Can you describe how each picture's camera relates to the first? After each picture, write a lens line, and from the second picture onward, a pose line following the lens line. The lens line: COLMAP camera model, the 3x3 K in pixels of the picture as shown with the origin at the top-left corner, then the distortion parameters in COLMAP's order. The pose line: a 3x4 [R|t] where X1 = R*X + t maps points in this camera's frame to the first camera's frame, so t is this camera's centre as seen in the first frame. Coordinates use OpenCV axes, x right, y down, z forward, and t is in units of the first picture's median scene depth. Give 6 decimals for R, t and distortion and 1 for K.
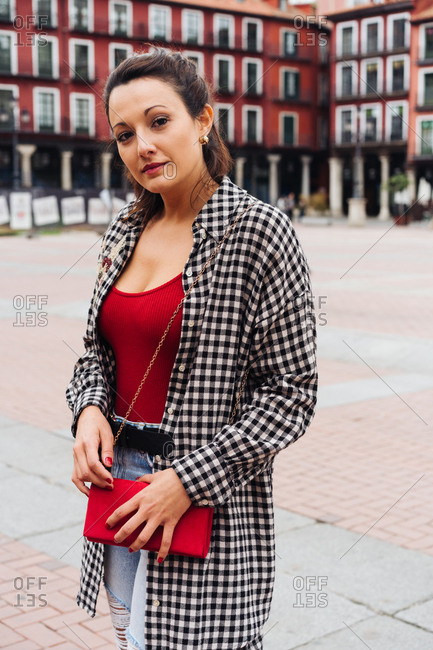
lens RADIAL K [[1074.5, 0, 214.4], [0, 1074.5, 296.8], [0, 0, 1]] dist [0.354768, 0.013395]
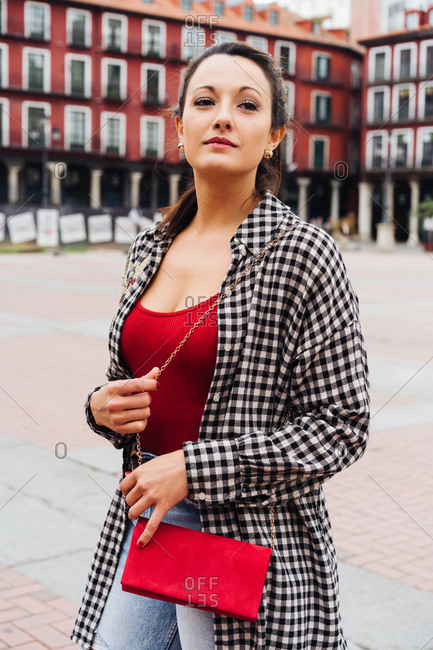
lens RADIAL K [[942.9, 0, 216.5], [0, 942.9, 325.0], [0, 0, 1]] dist [0.169922, 0.025155]
pose [[0.999659, 0.023453, -0.011490, -0.012430], [-0.023326, 0.999666, 0.011106, -0.004110], [0.011746, -0.010835, 0.999872, 0.129879]]
